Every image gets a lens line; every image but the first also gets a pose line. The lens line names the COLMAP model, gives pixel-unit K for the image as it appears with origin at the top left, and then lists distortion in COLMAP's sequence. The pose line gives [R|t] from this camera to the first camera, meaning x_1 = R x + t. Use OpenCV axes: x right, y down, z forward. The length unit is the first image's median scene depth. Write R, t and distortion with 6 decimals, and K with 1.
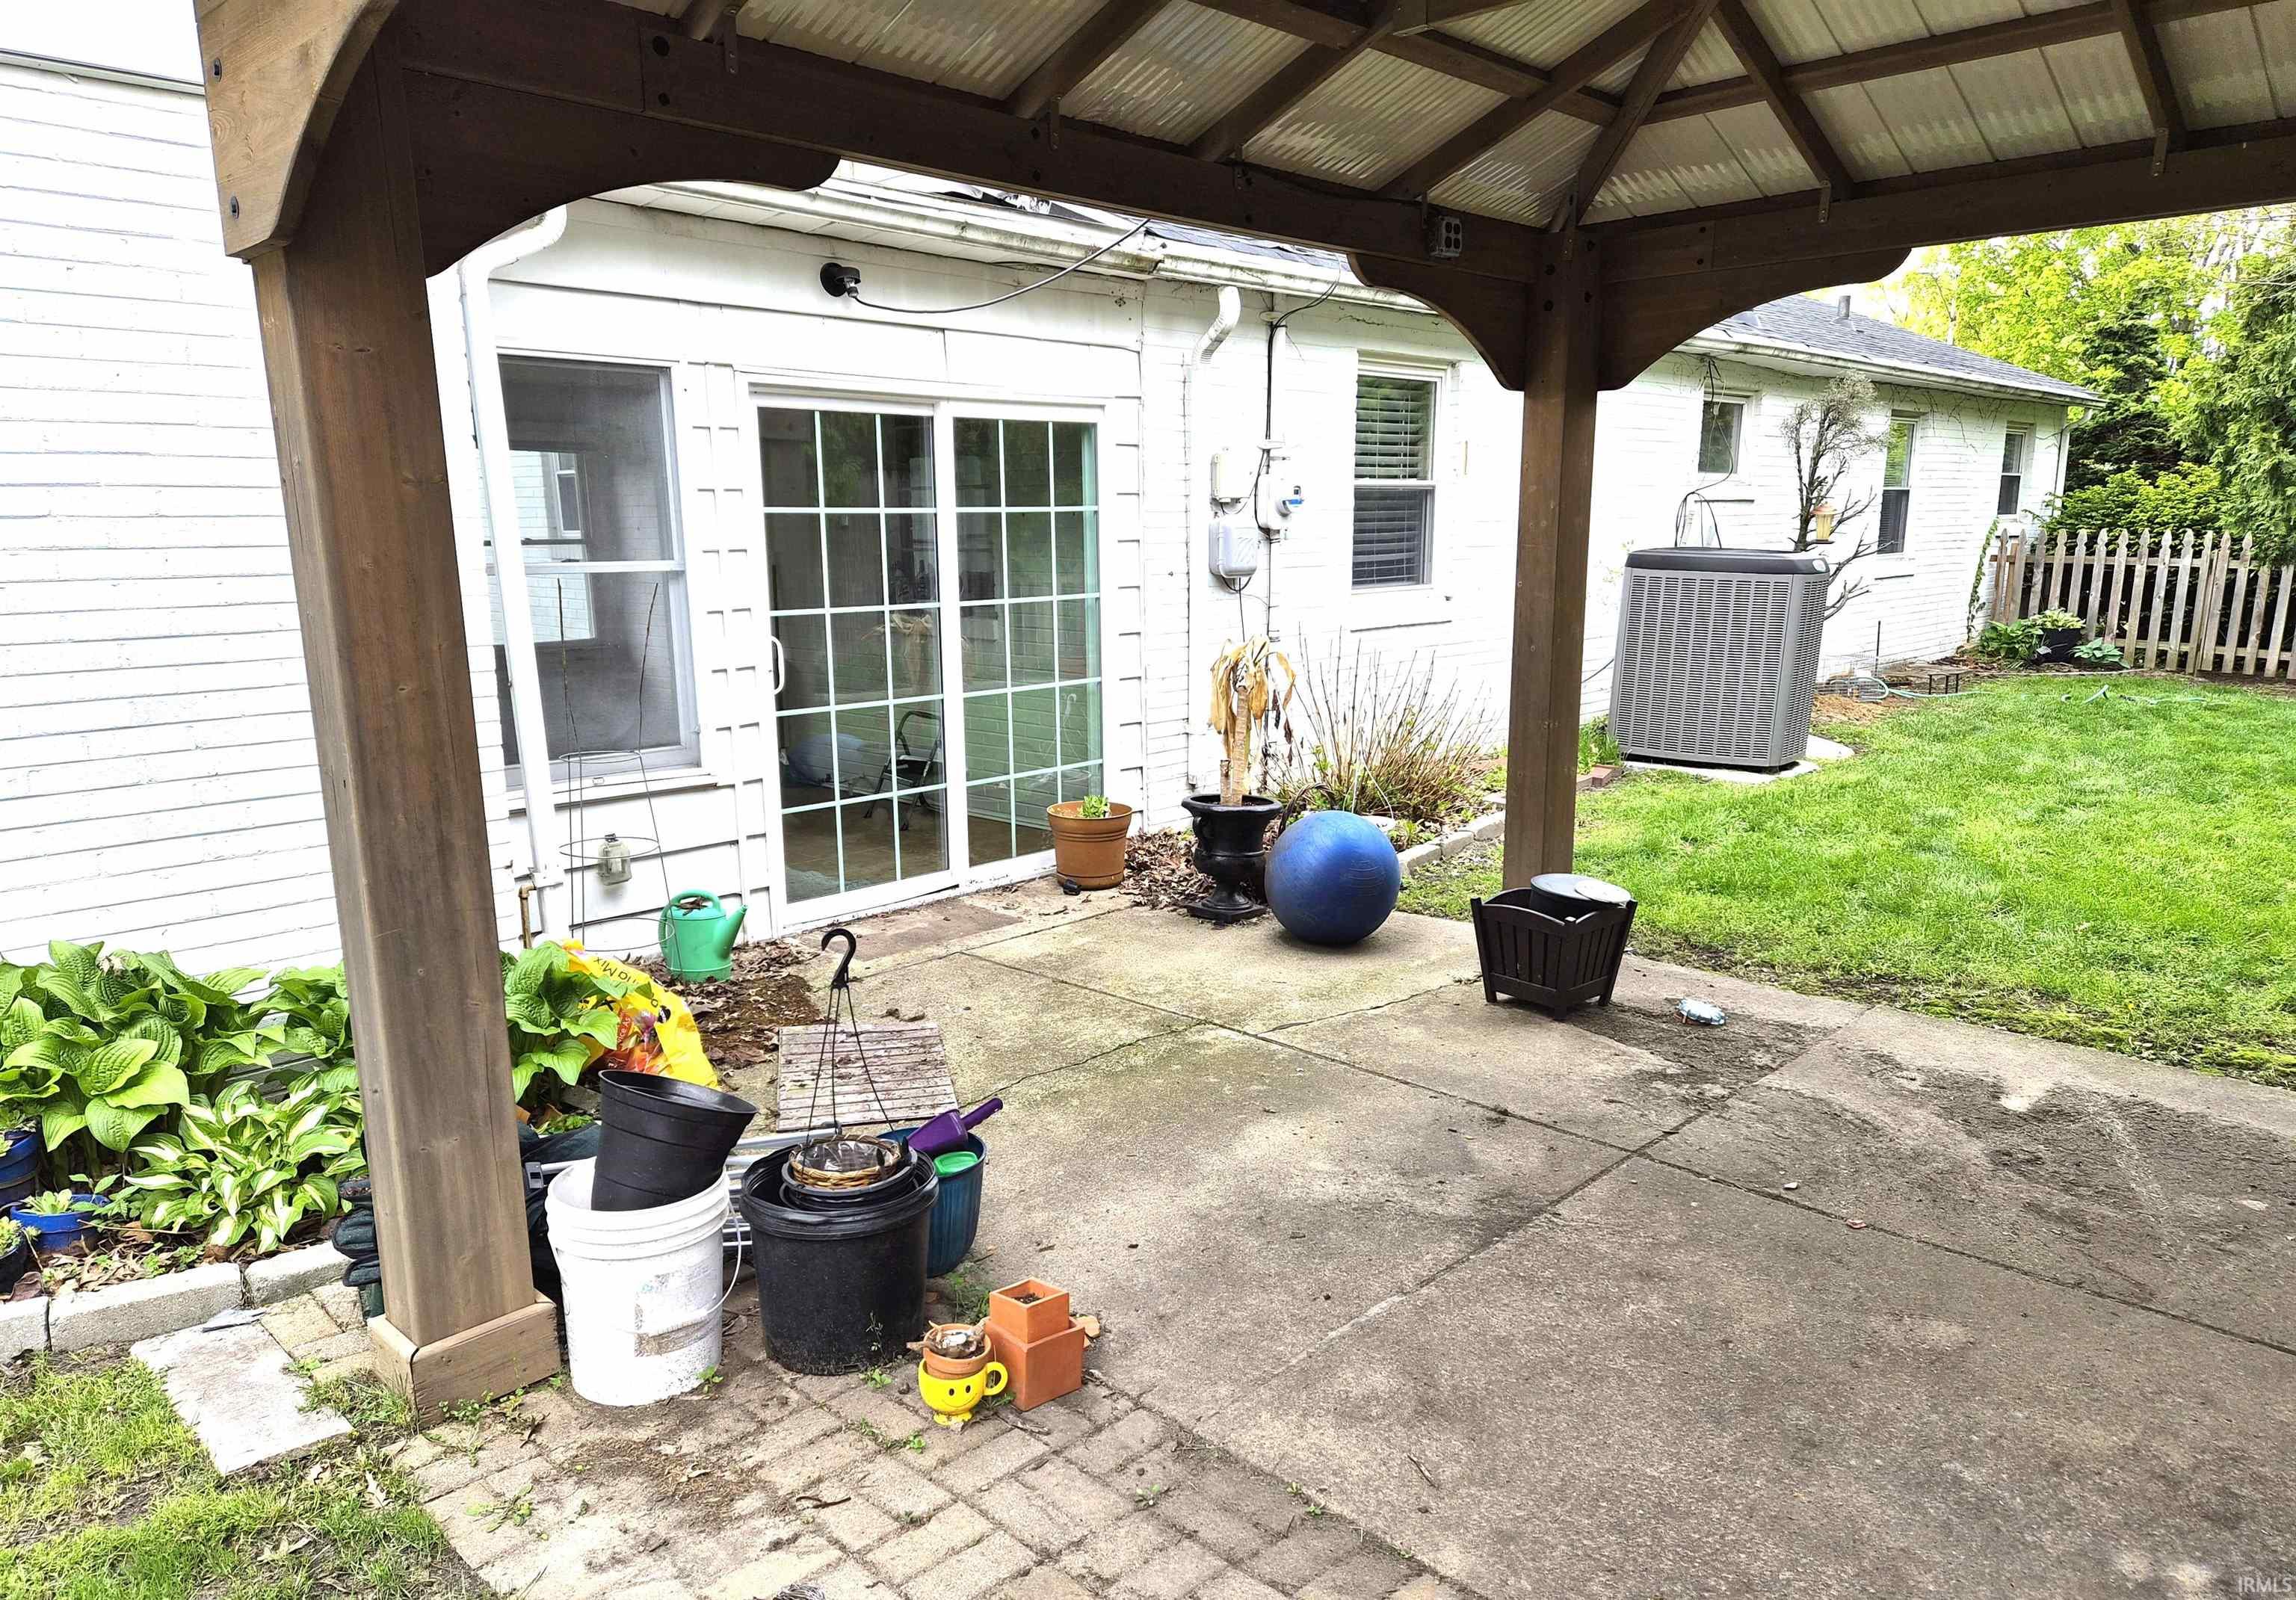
lens RADIAL K [[1499.5, 0, 1147.1], [0, 1499.5, 834.5], [0, 0, 1]] dist [0.057538, -0.055159]
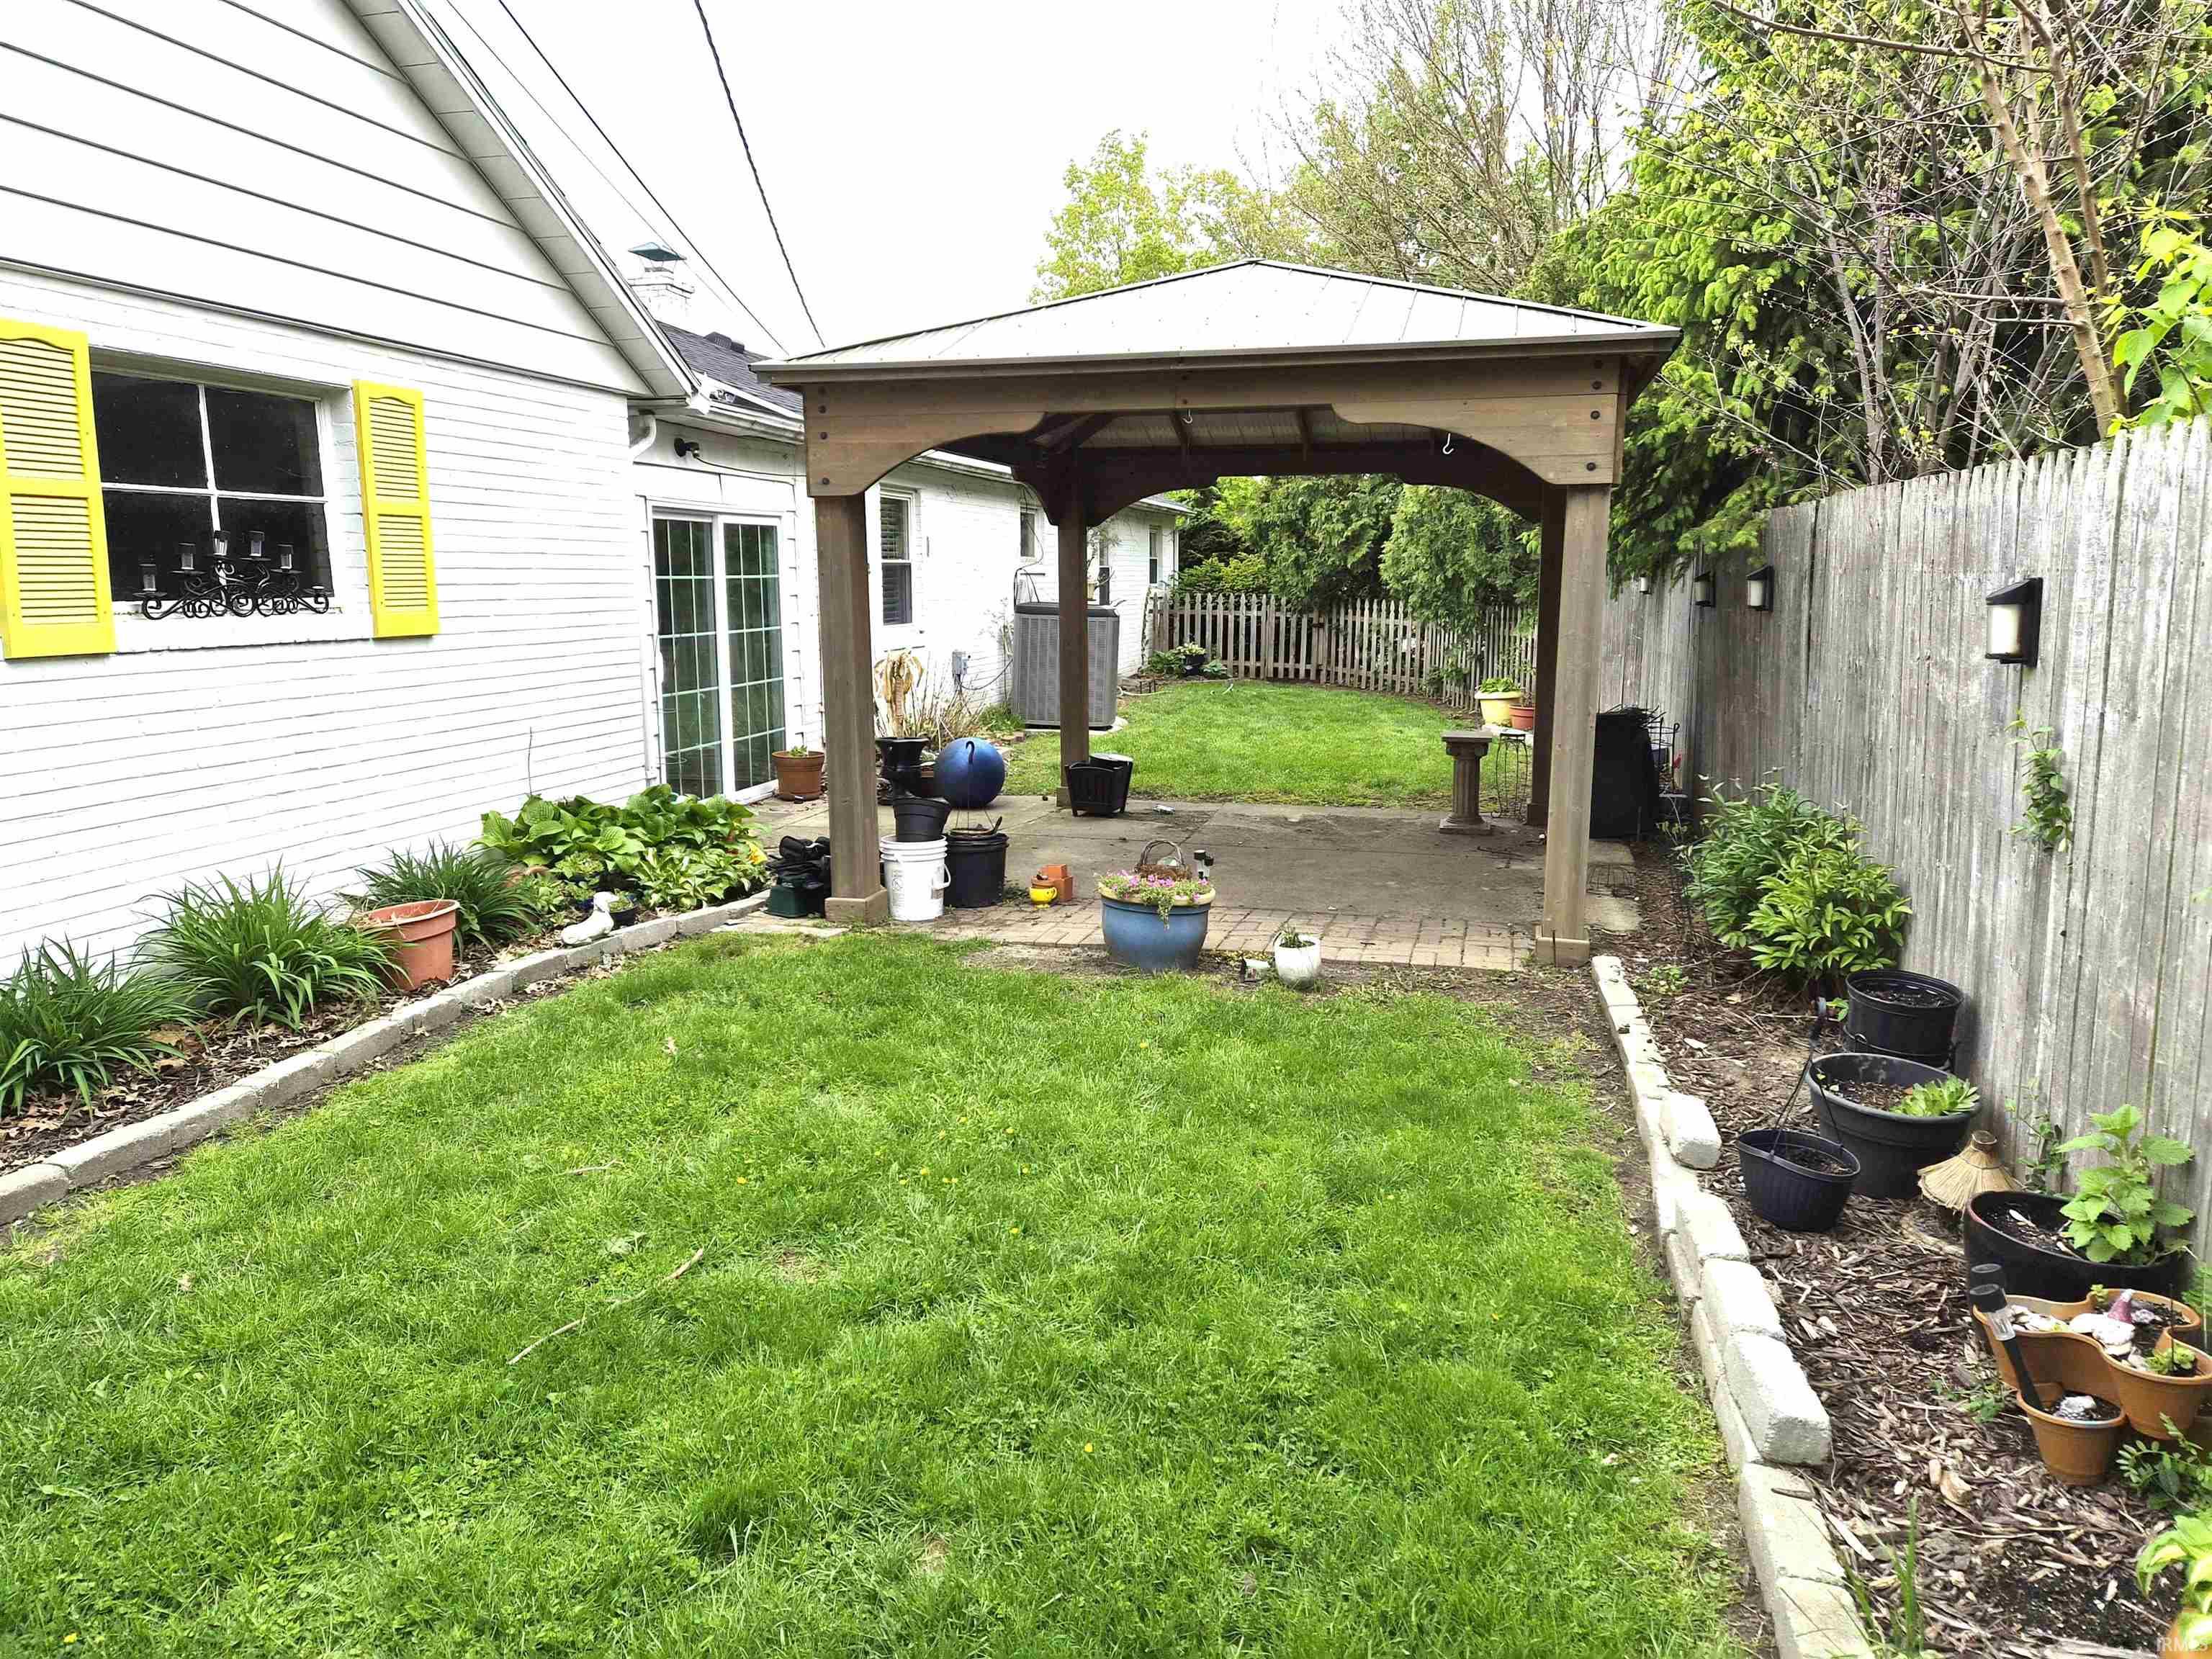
lens RADIAL K [[1500.3, 0, 1106.0], [0, 1500.3, 829.5], [0, 0, 1]] dist [0.005819, 0.000613]
pose [[0.856399, -0.077852, 0.510412, -0.321454], [0.099332, 0.994943, -0.014908, 0.067015], [-0.506670, 0.063468, 0.859801, -0.324925]]
